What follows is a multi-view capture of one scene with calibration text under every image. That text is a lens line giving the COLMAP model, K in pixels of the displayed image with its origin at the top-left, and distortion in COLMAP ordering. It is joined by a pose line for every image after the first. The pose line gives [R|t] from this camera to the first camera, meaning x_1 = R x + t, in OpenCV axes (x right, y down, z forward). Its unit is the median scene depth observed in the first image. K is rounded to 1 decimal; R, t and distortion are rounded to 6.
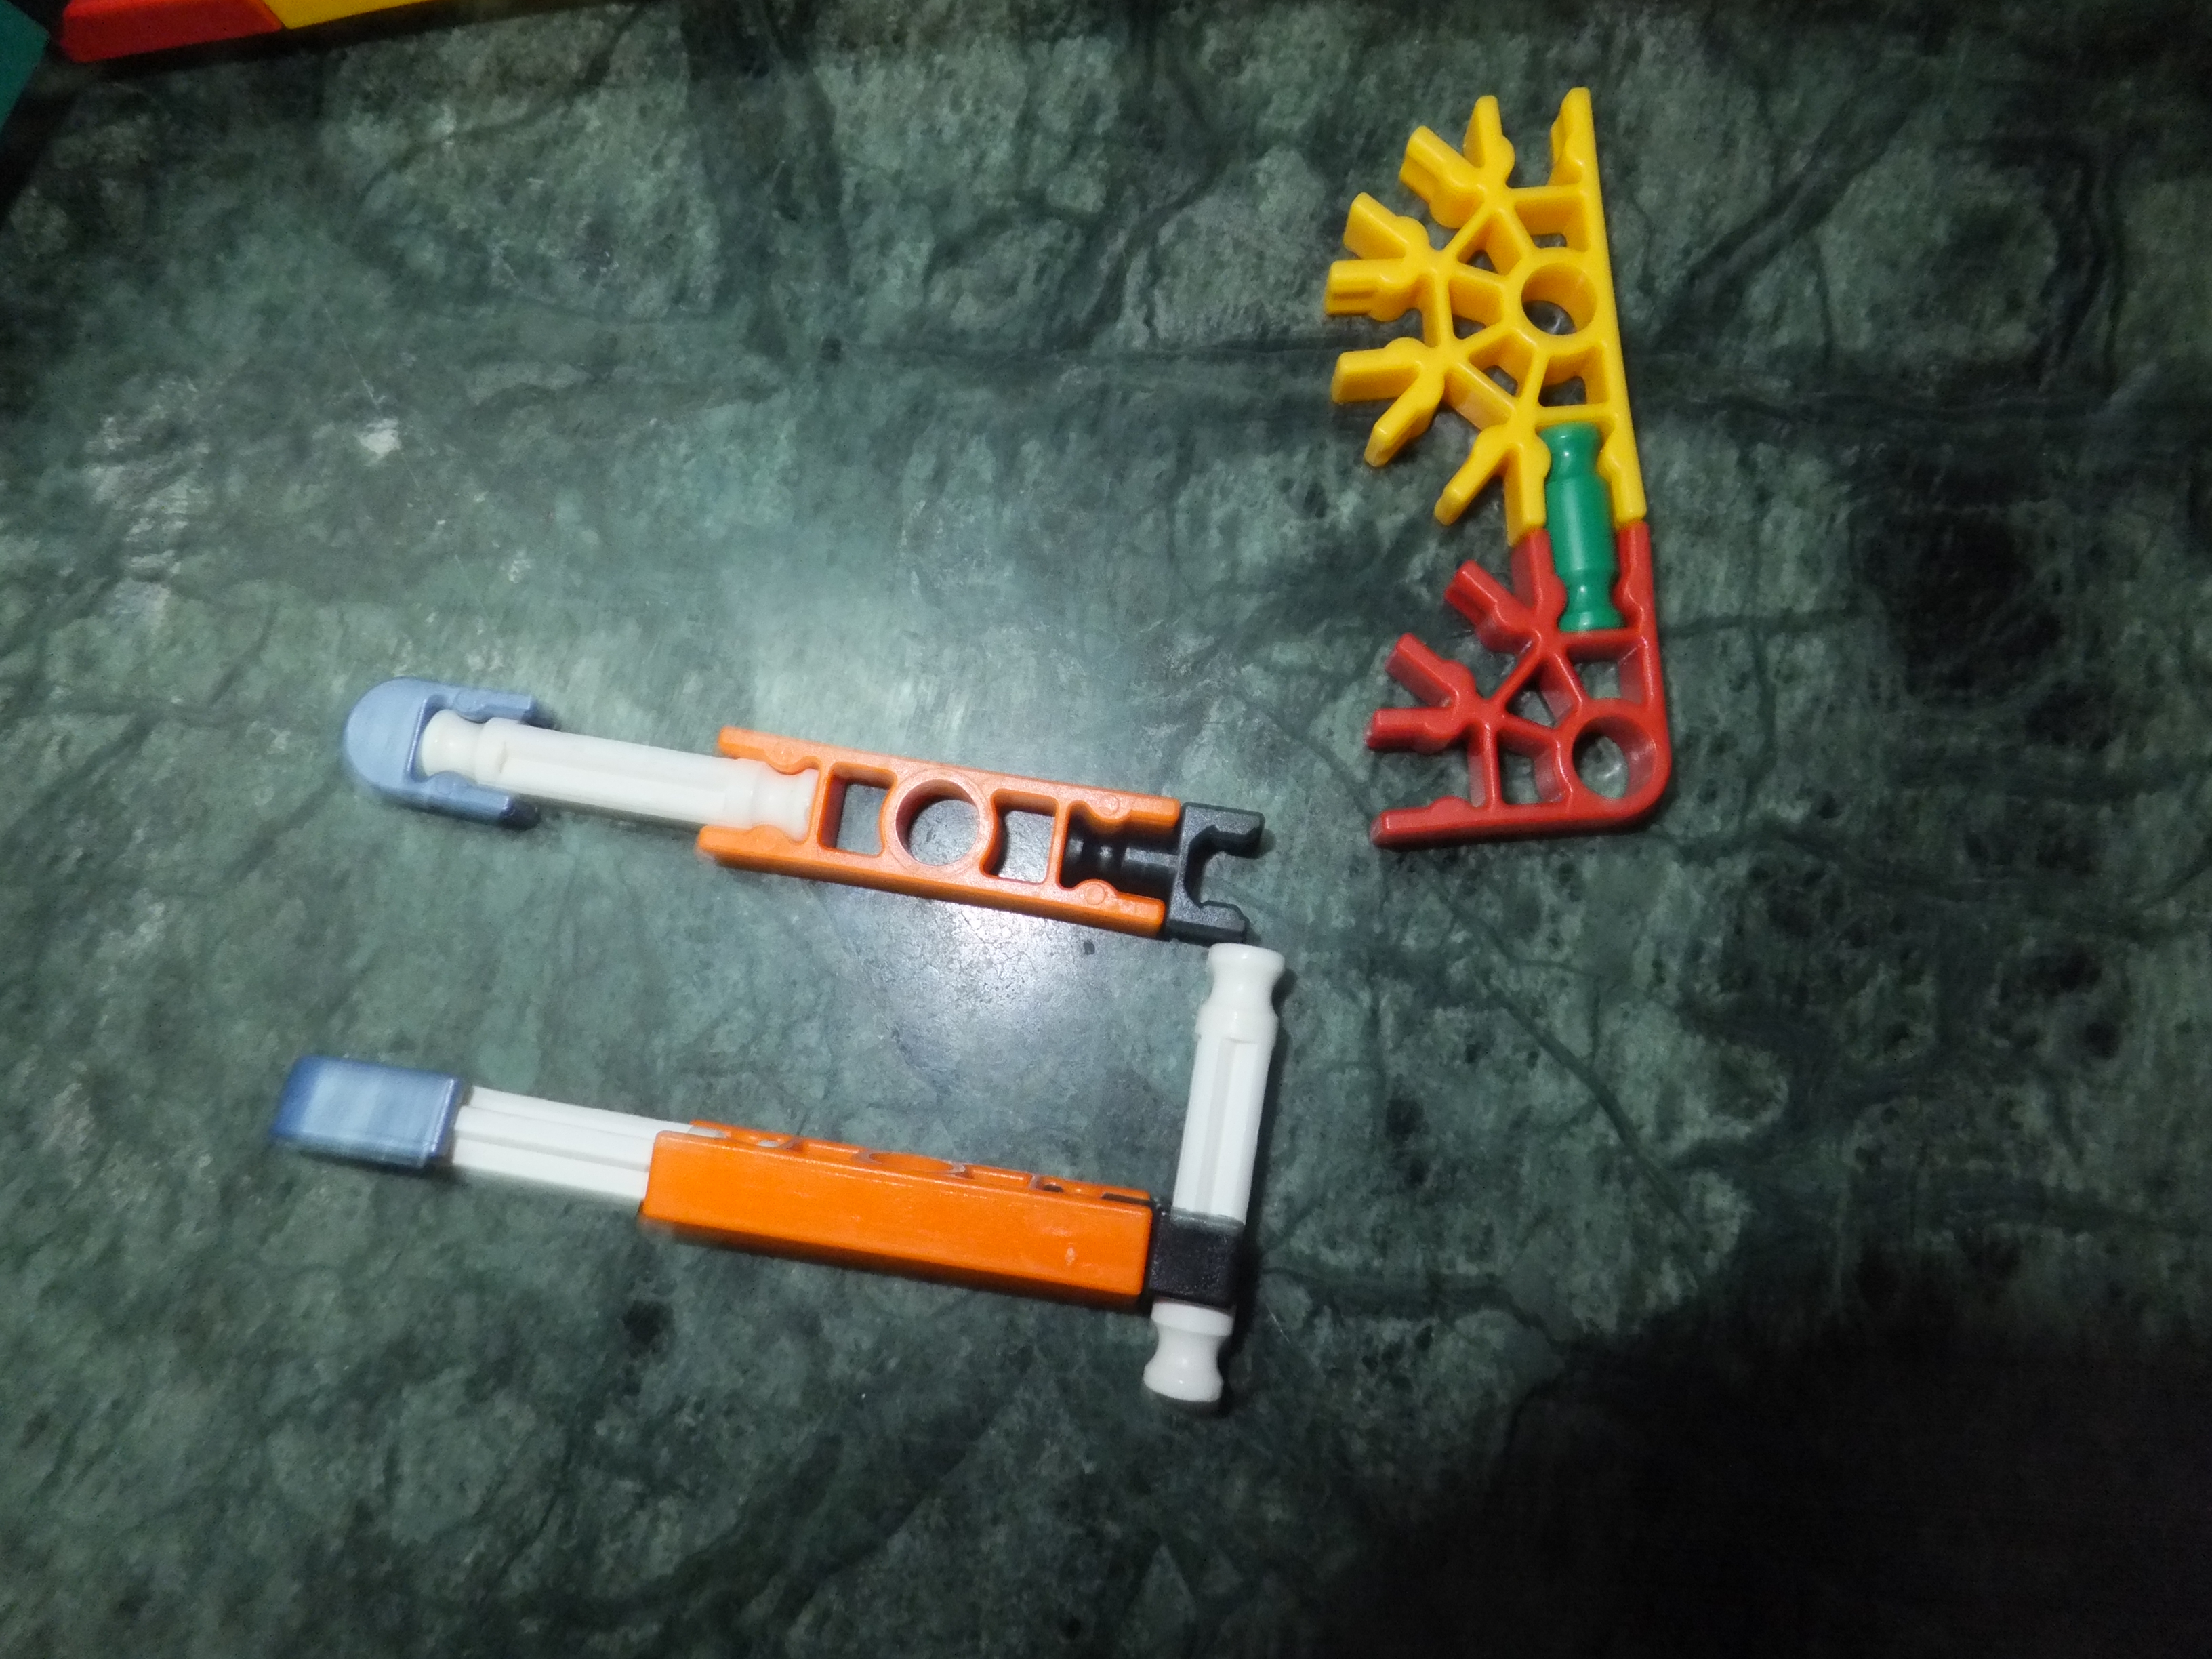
lens RADIAL K [[1527.7, 0, 1100.8], [0, 1527.7, 831.9], [0, 0, 1]] dist [-0.011083, 0.010513]
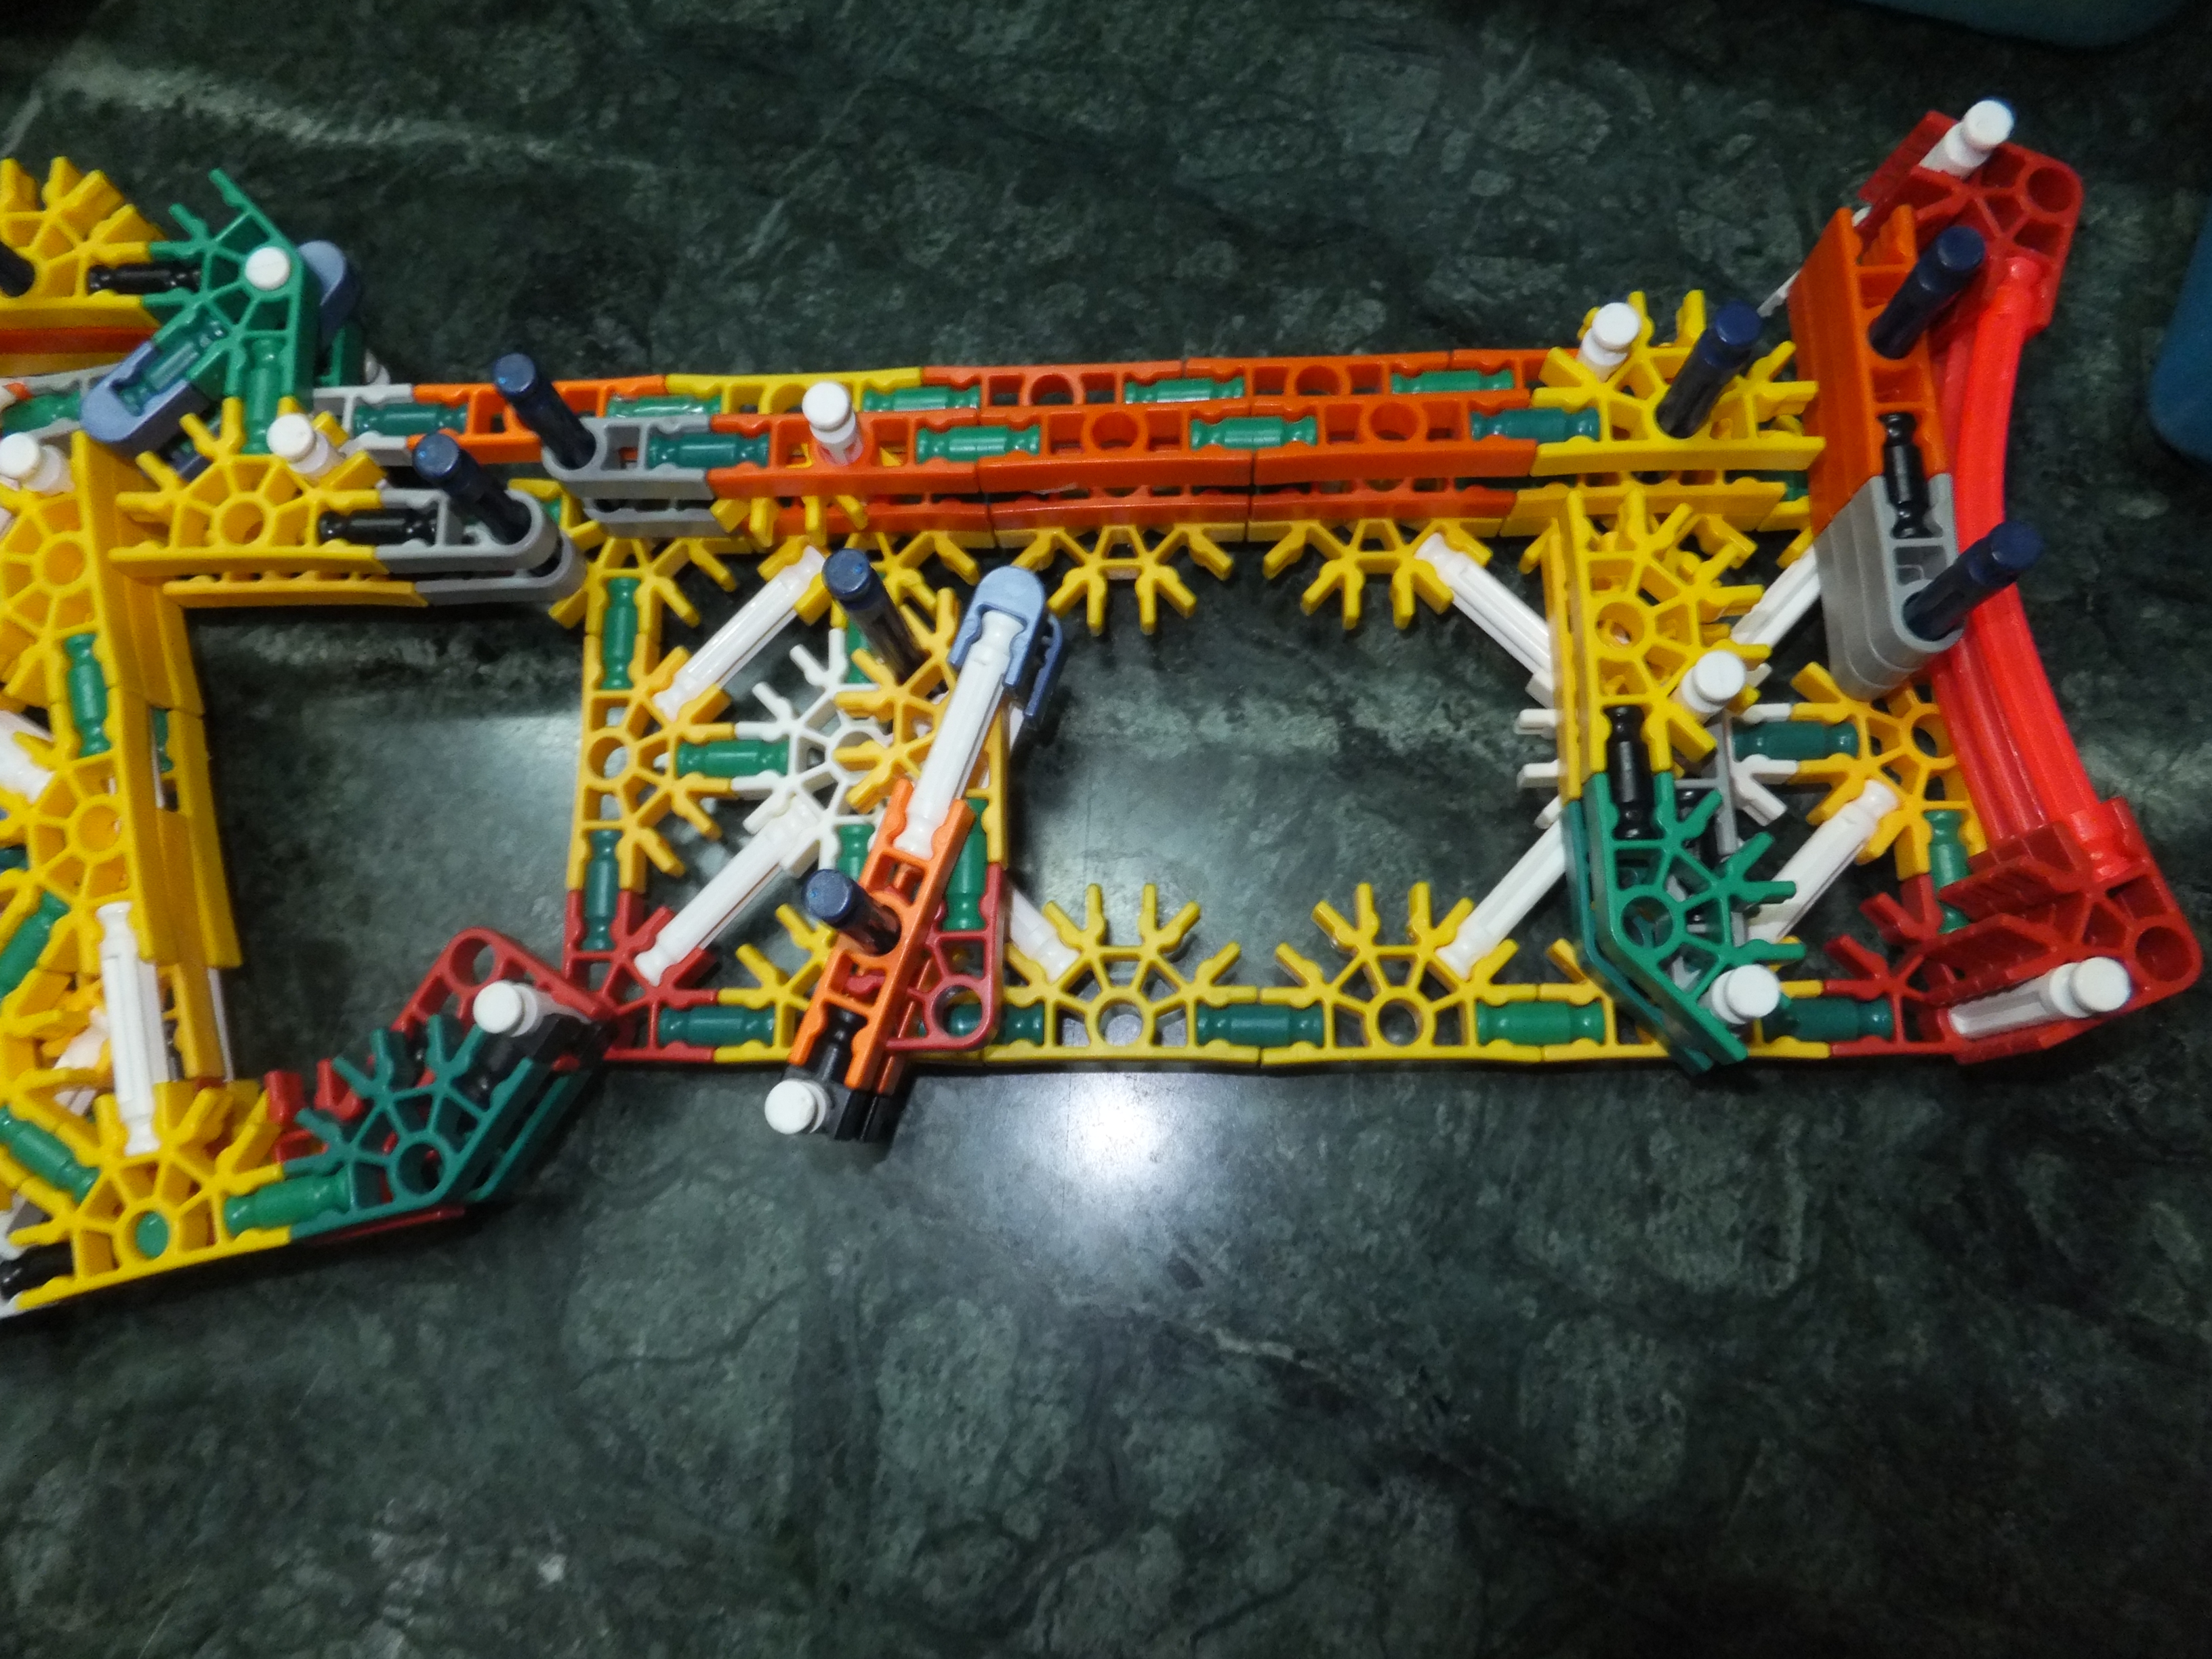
lens RADIAL K [[1527.7, 0, 1108.1], [0, 1527.7, 829.1], [0, 0, 1]] dist [-0.011083, 0.010513]
pose [[0.973794, 0.212080, -0.082137, 0.045182], [-0.213055, 0.977035, -0.003192, -1.114179], [0.079573, 0.020608, 0.996616, -0.518122]]
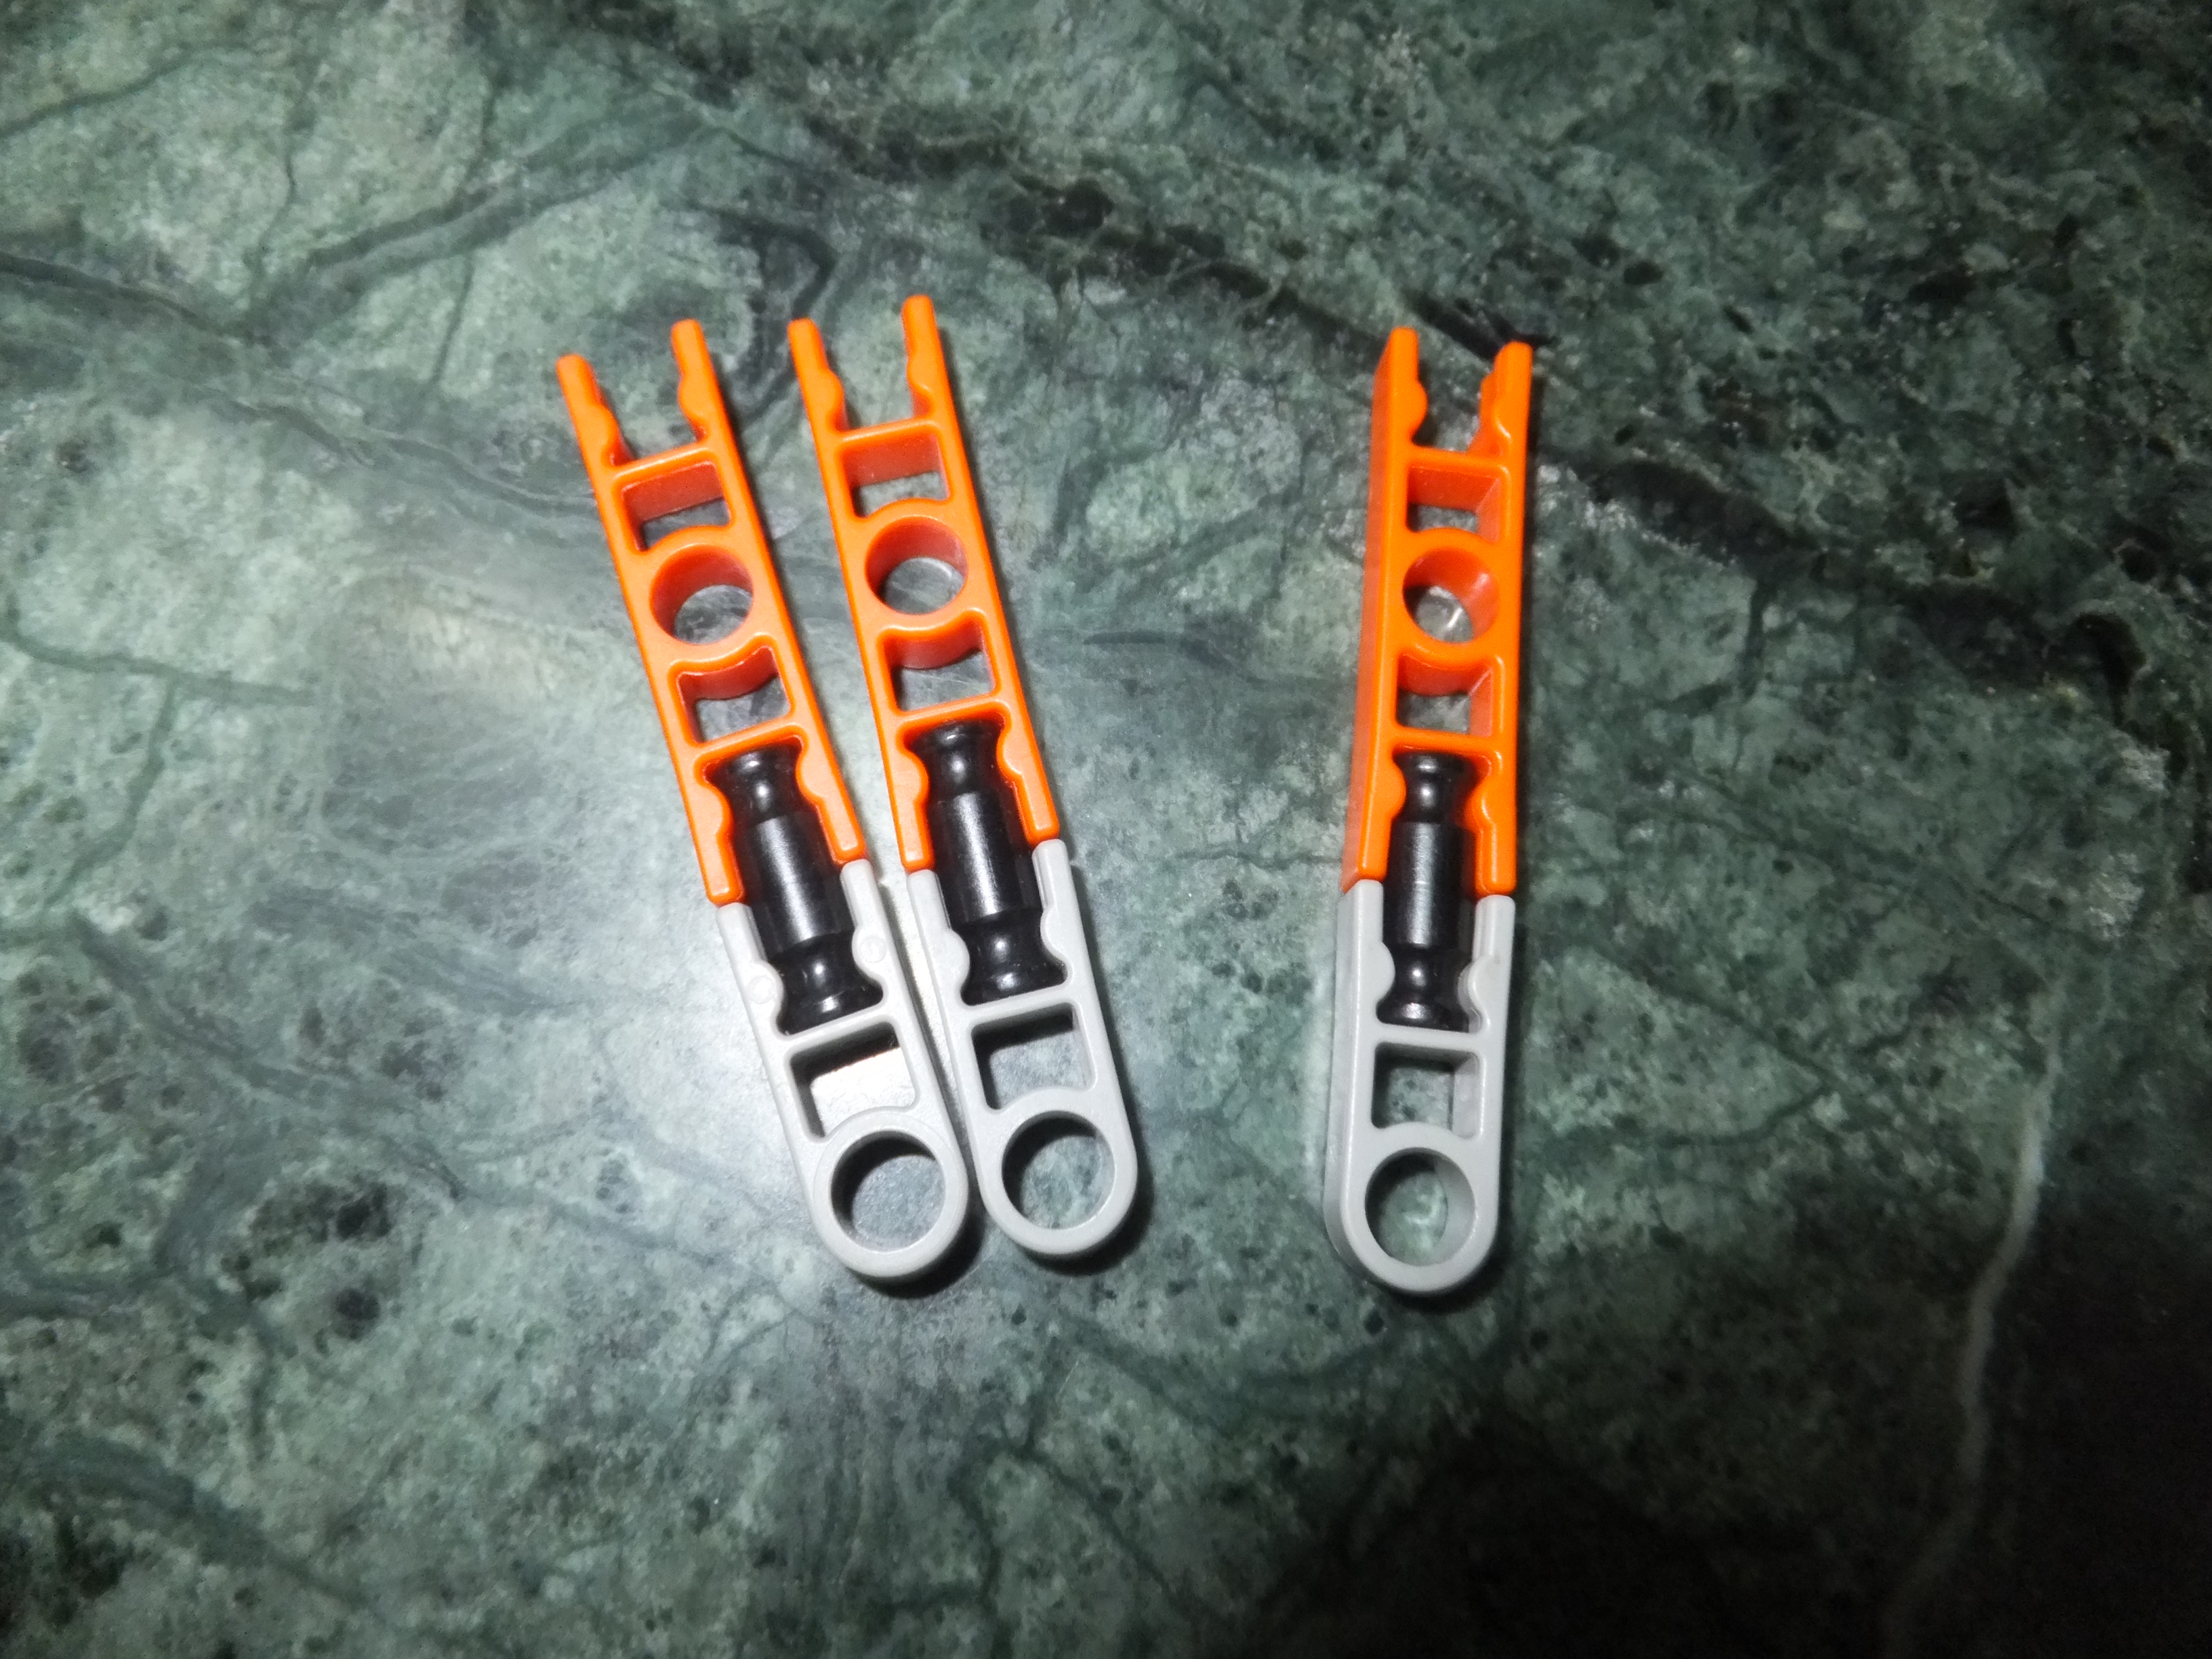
lens RADIAL K [[1527.7, 0, 1109.4], [0, 1527.7, 832.0], [0, 0, 1]] dist [-0.011083, 0.010513]
pose [[0.963036, 0.269129, 0.011456, 0.854598], [-0.267035, 0.959406, -0.090734, -0.111074], [-0.035411, 0.084321, 0.995809, 0.199355]]
